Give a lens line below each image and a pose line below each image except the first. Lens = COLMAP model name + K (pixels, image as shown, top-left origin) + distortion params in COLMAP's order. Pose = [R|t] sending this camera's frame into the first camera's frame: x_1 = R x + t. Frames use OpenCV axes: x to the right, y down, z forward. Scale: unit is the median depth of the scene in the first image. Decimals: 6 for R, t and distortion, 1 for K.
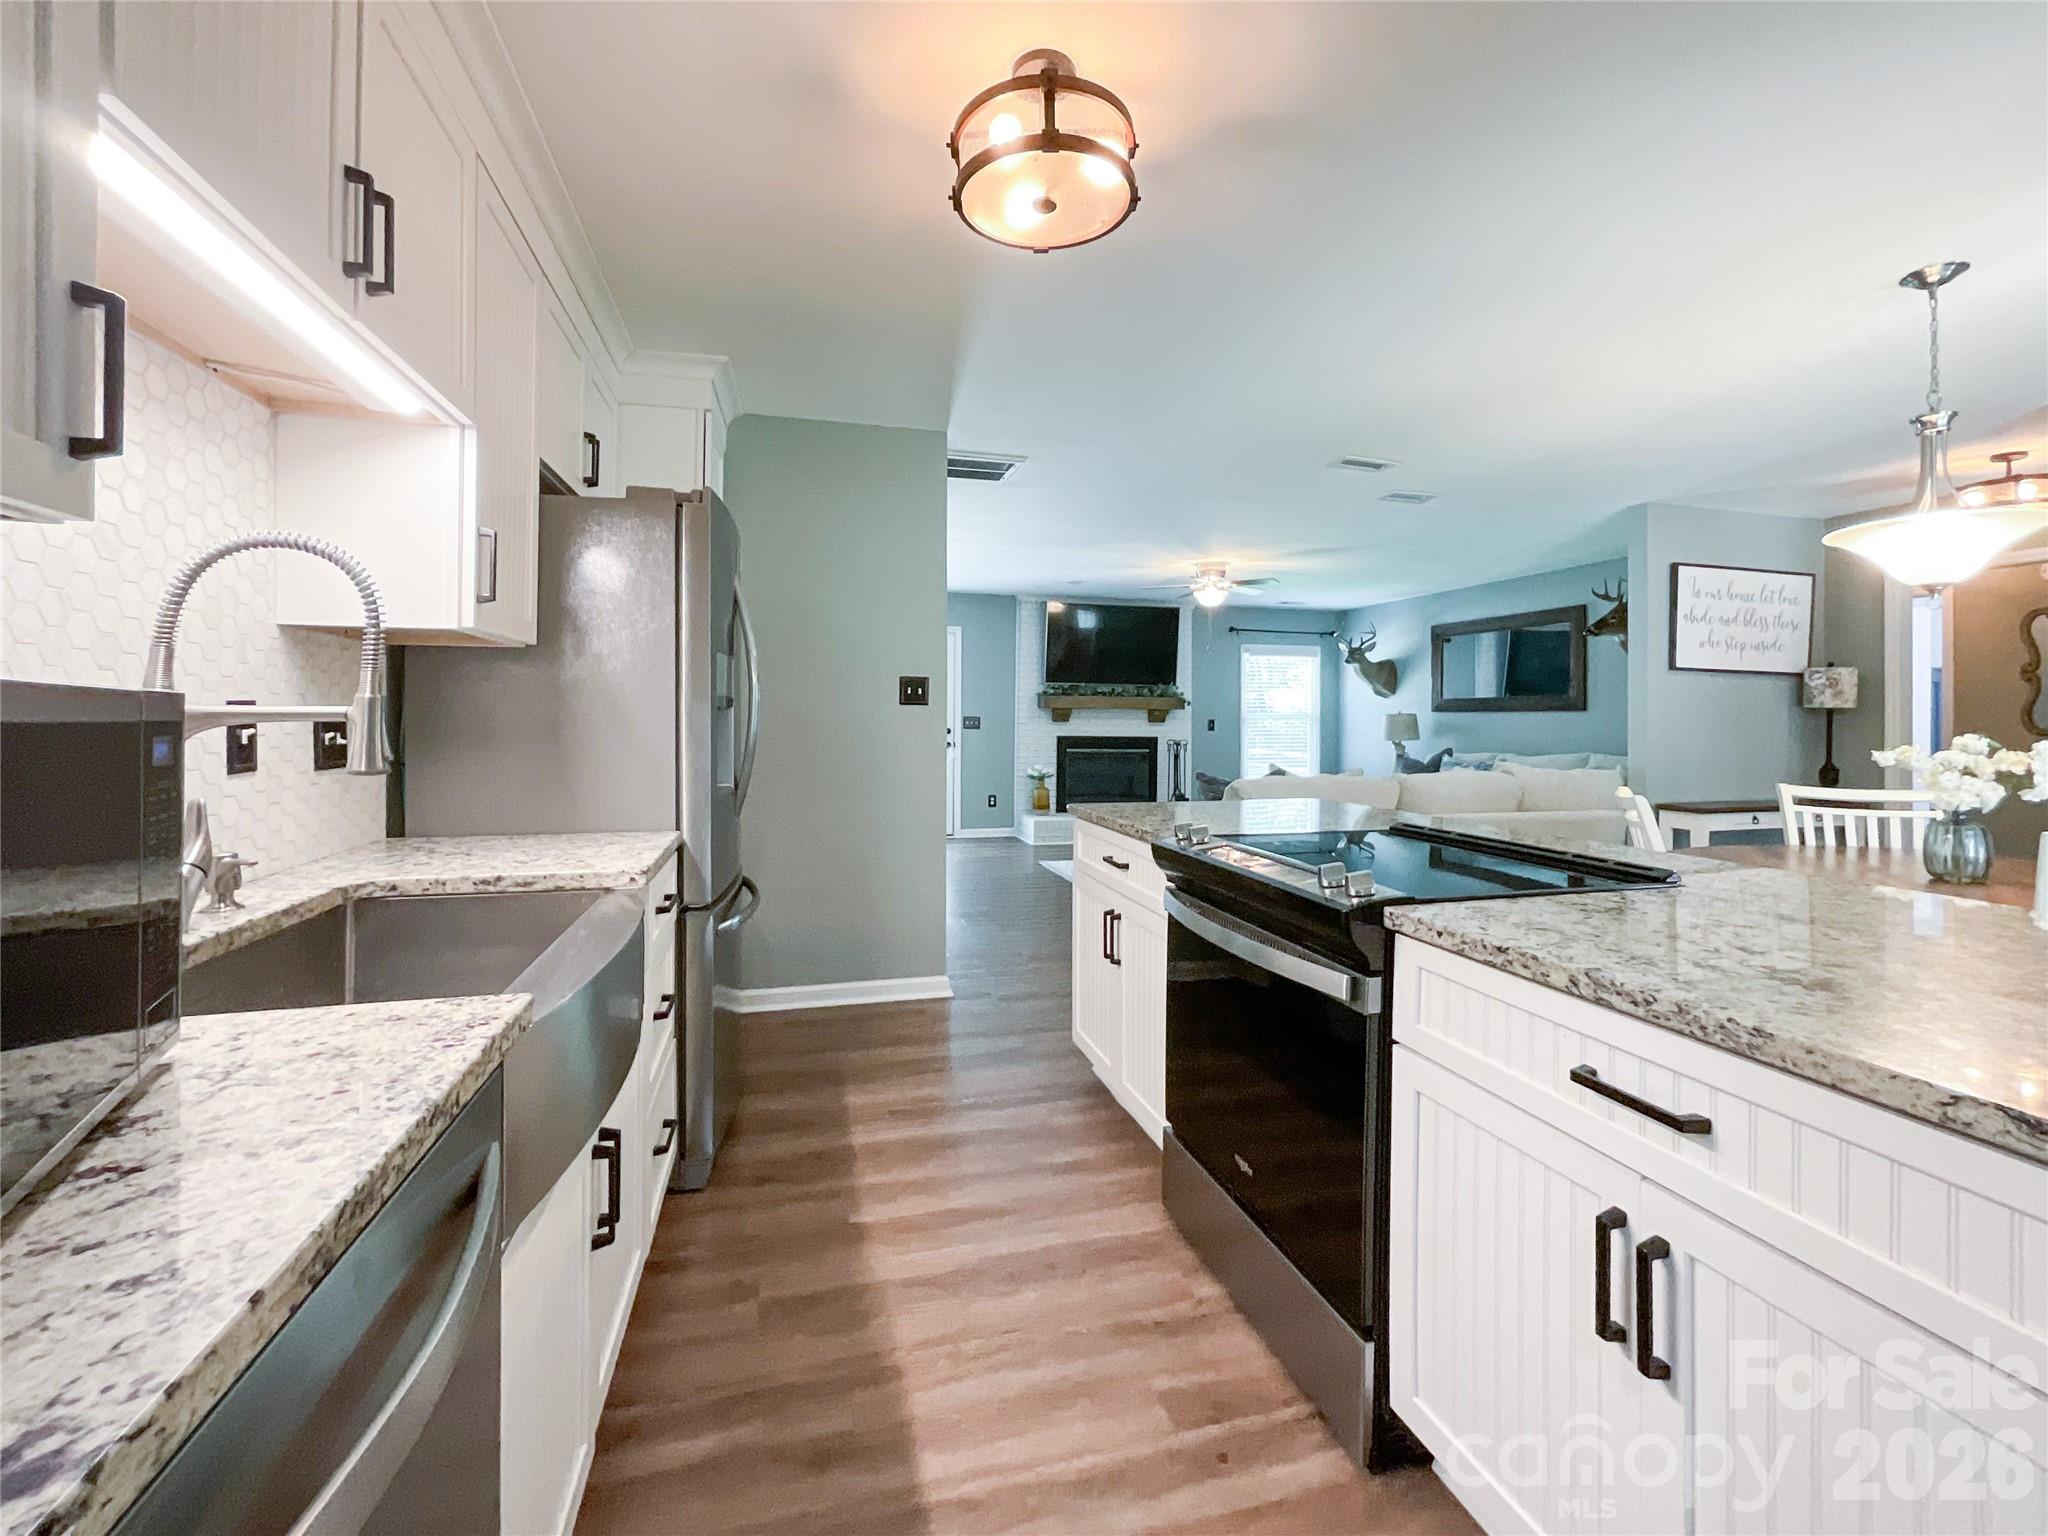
lens RADIAL K [[853.8, 0, 1032.9], [0, 853.8, 735.9], [0, 0, 1]] dist [-0.020634, 0.000074]
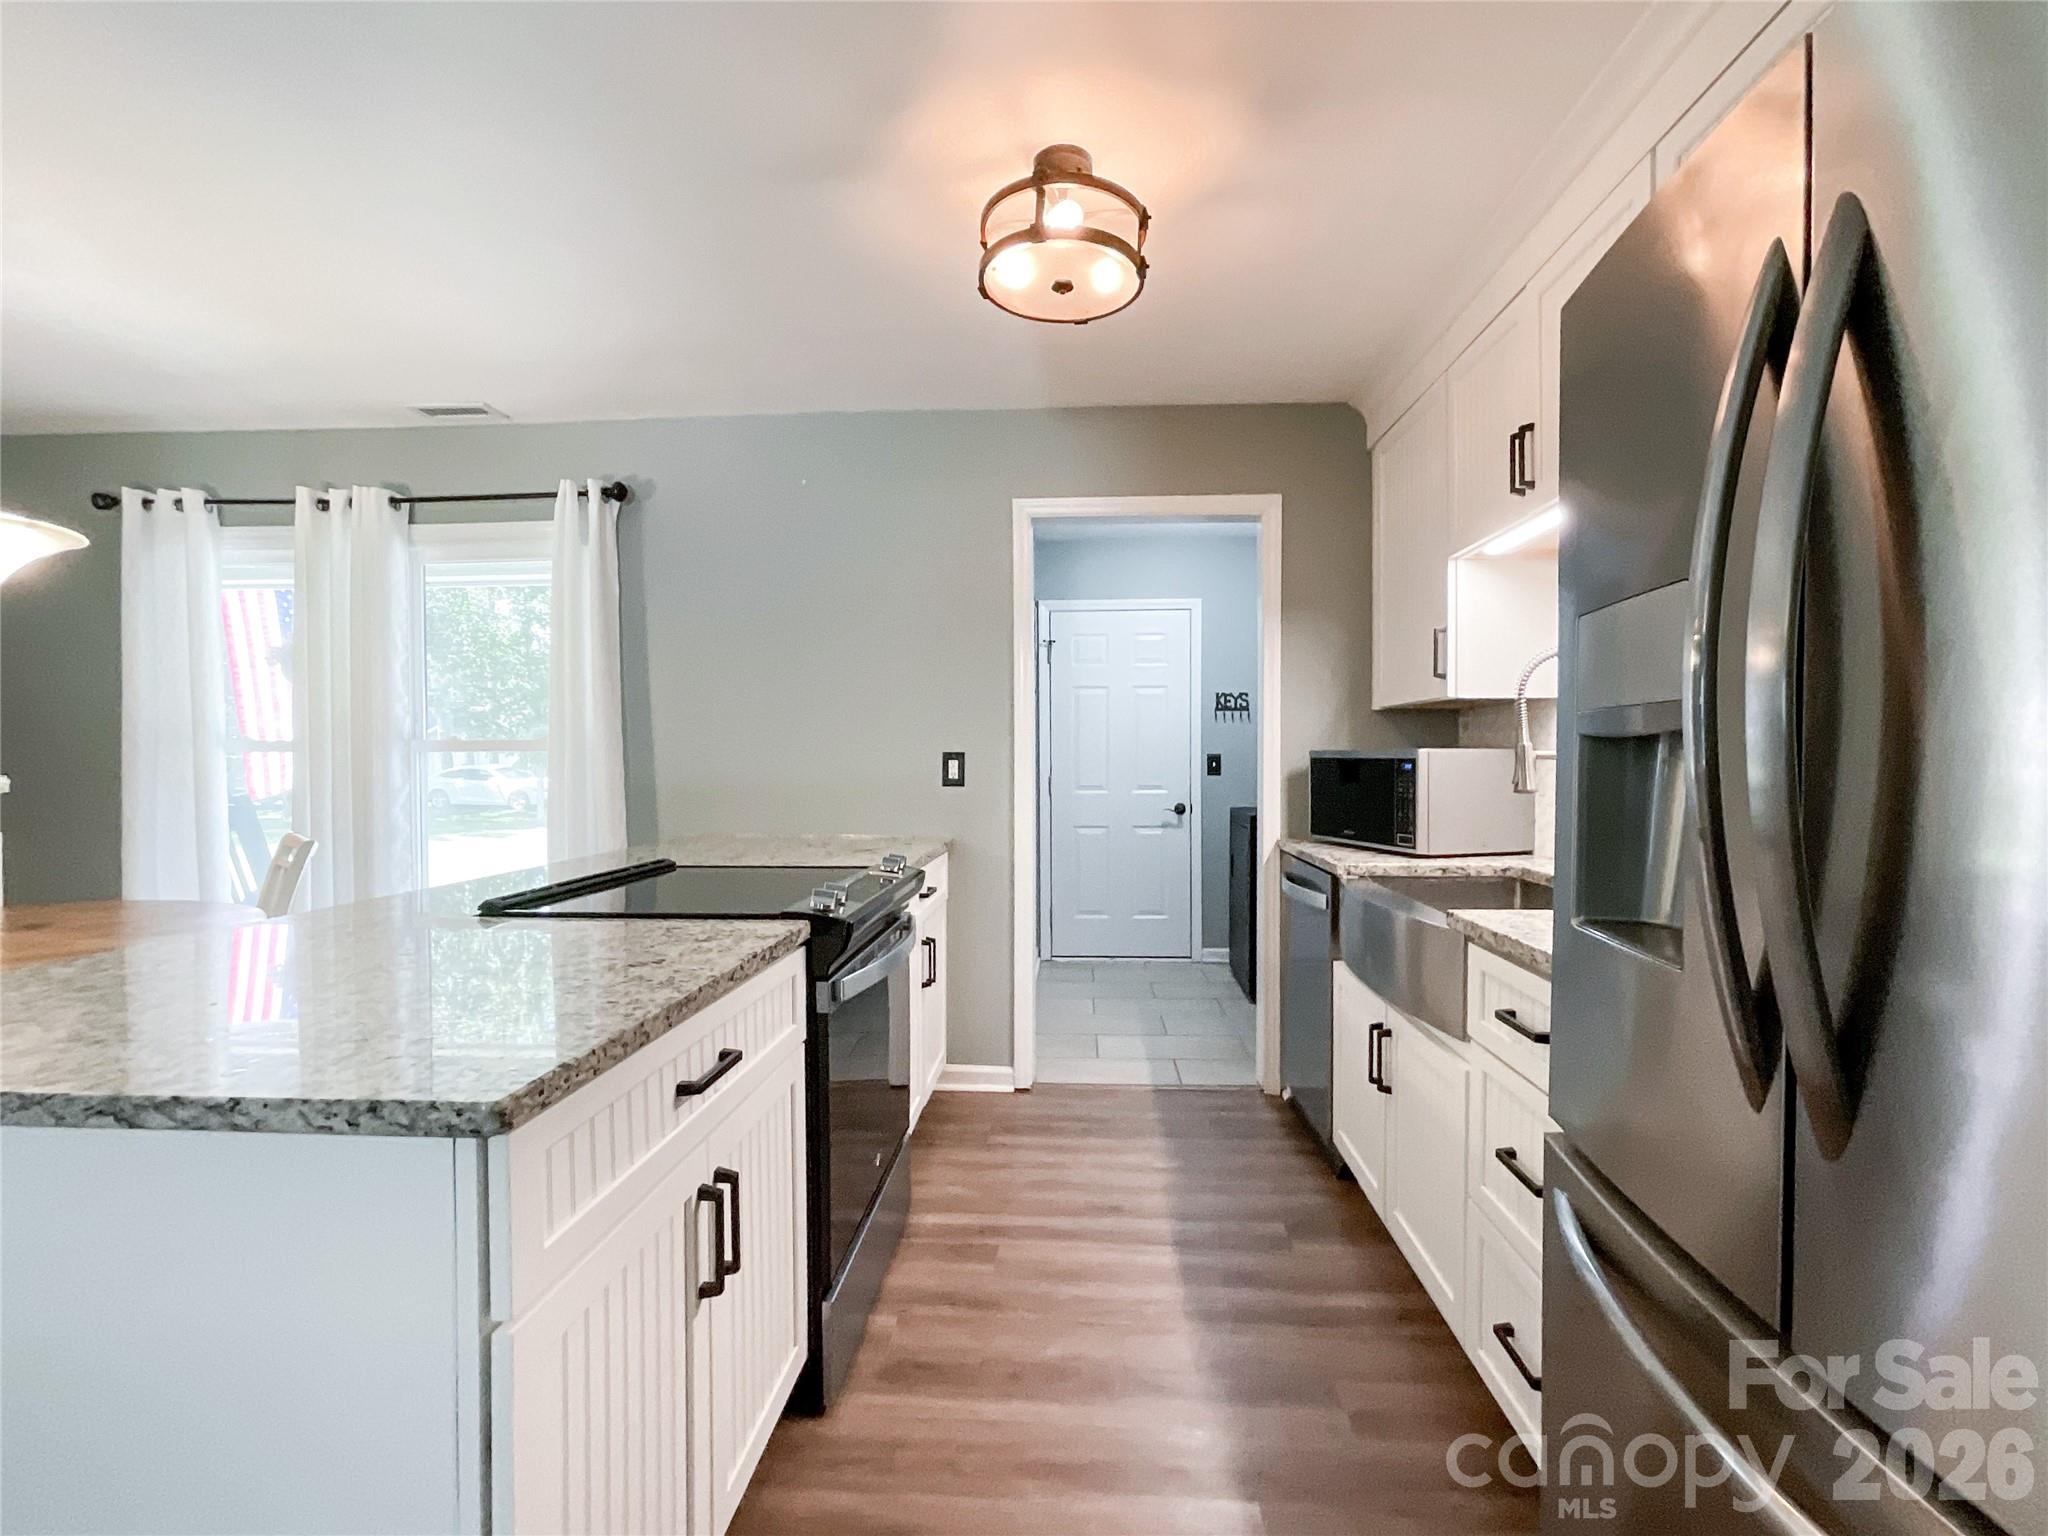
lens RADIAL K [[917.8, 0, 1024.0], [0, 917.8, 768.0], [0, 0, 1]] dist [-0.000506, 0.000155]
pose [[-0.937253, -0.011973, 0.348443, -0.068736], [0.002296, 0.999177, 0.040507, -0.011784], [-0.348641, 0.038765, -0.936454, 0.406508]]
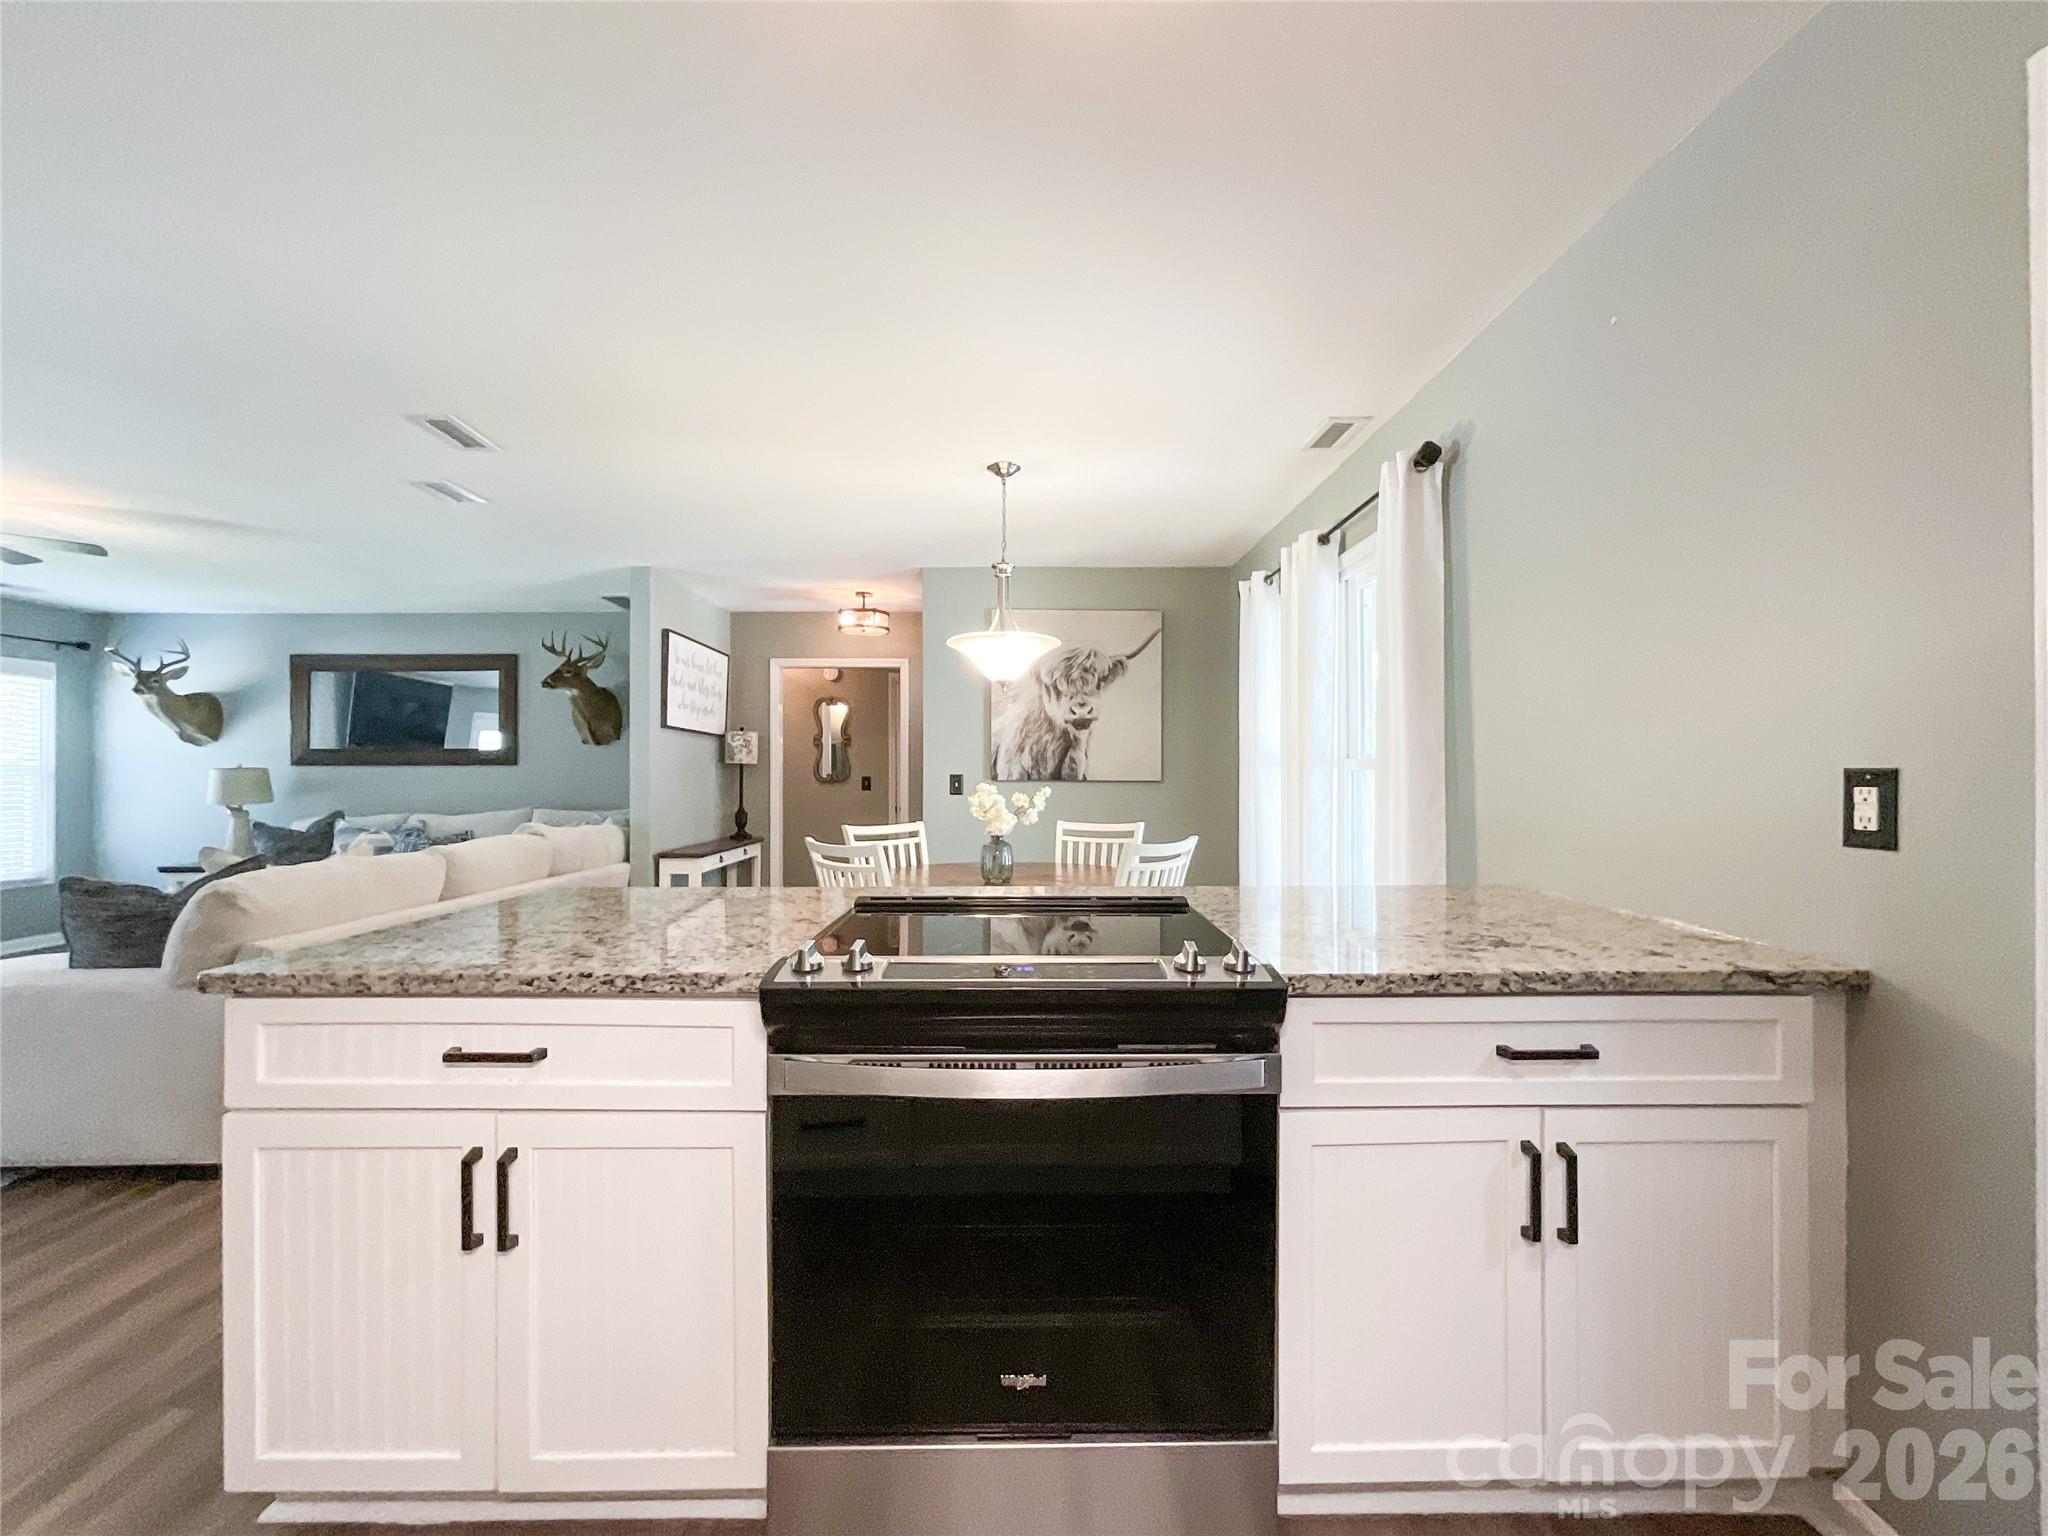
lens RADIAL K [[837.2, 0, 1023.5], [0, 837.2, 783.0], [0, 0, 1]] dist [-0.011846, 0.000163]
pose [[0.255674, -0.017548, 0.966604, -0.088536], [0.023378, 0.999655, 0.011964, -0.005412], [-0.966480, 0.019538, 0.255996, 0.158017]]
